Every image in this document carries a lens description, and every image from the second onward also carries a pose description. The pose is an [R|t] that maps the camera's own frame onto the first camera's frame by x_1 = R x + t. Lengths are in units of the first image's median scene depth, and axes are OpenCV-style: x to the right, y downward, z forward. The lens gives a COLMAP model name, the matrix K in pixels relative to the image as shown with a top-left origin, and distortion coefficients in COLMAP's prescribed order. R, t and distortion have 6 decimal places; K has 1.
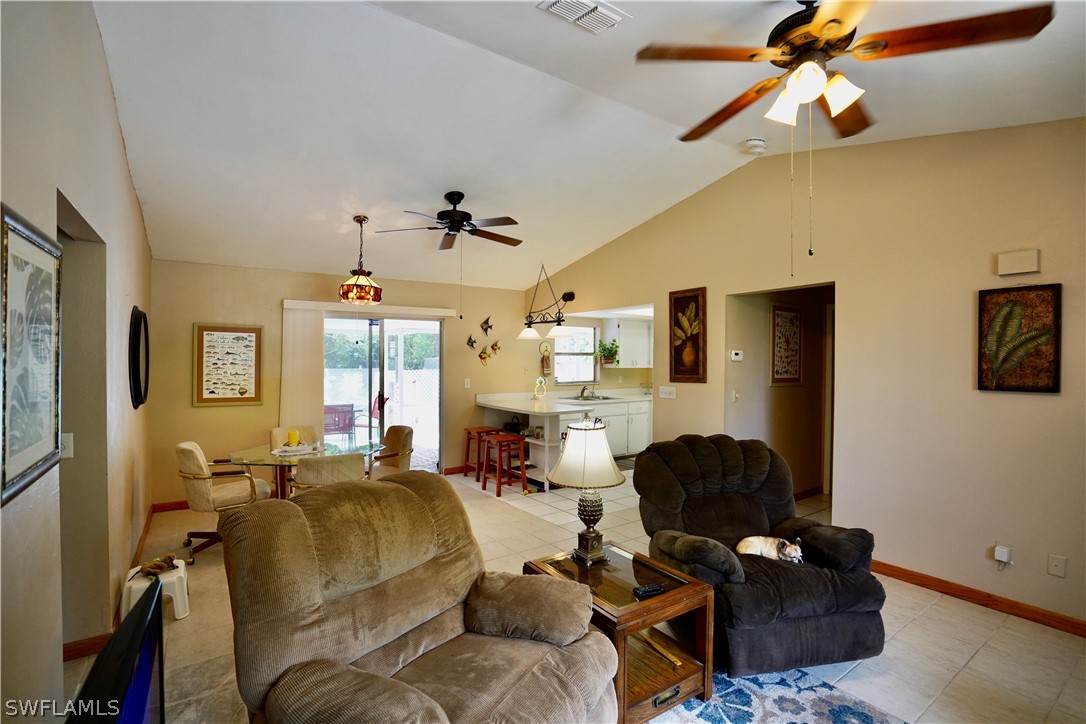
lens RADIAL K [[502.3, 0, 542.2], [0, 502.3, 364.8], [0, 0, 1]] dist [-0.057886, 0.022836]
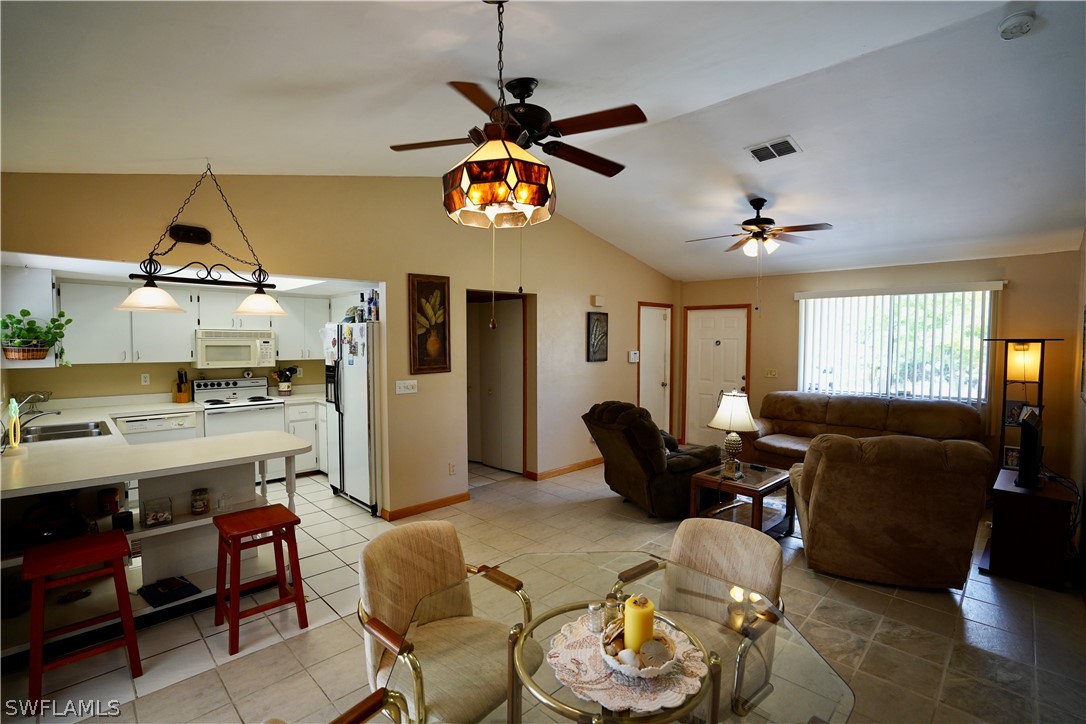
lens RADIAL K [[502.3, 0, 542.2], [0, 502.3, 364.8], [0, 0, 1]] dist [-0.057886, 0.022836]
pose [[-0.169094, -0.054842, 0.984073, -0.678740], [0.007500, 0.998350, 0.056926, -0.033194], [-0.985571, 0.017006, -0.168404, 0.939750]]
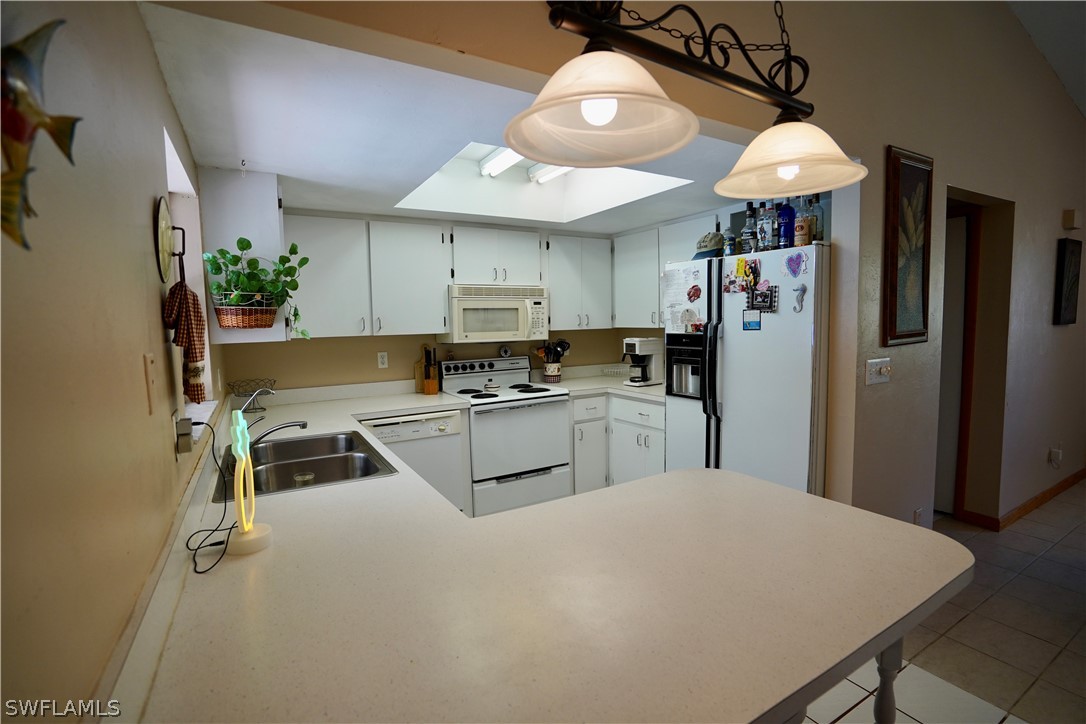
lens RADIAL K [[502.3, 0, 542.2], [0, 502.3, 364.8], [0, 0, 1]] dist [-0.057886, 0.022836]
pose [[0.082796, -0.096565, 0.991877, -0.222473], [0.036124, 0.994931, 0.093847, -0.003140], [-0.995912, 0.028060, 0.085865, 1.303105]]
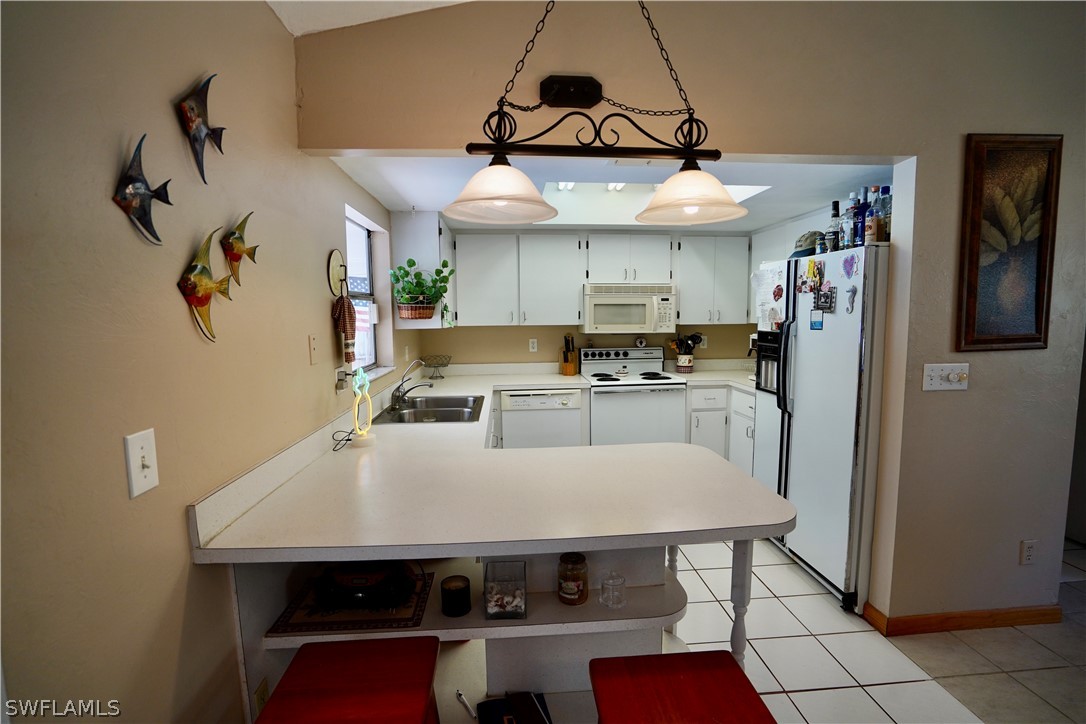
lens RADIAL K [[502.3, 0, 542.2], [0, 502.3, 364.8], [0, 0, 1]] dist [-0.057886, 0.022836]
pose [[0.512639, -0.100243, 0.852733, -0.287601], [0.026107, 0.994522, 0.101216, -0.006313], [-0.858207, -0.029625, 0.512447, 1.115093]]
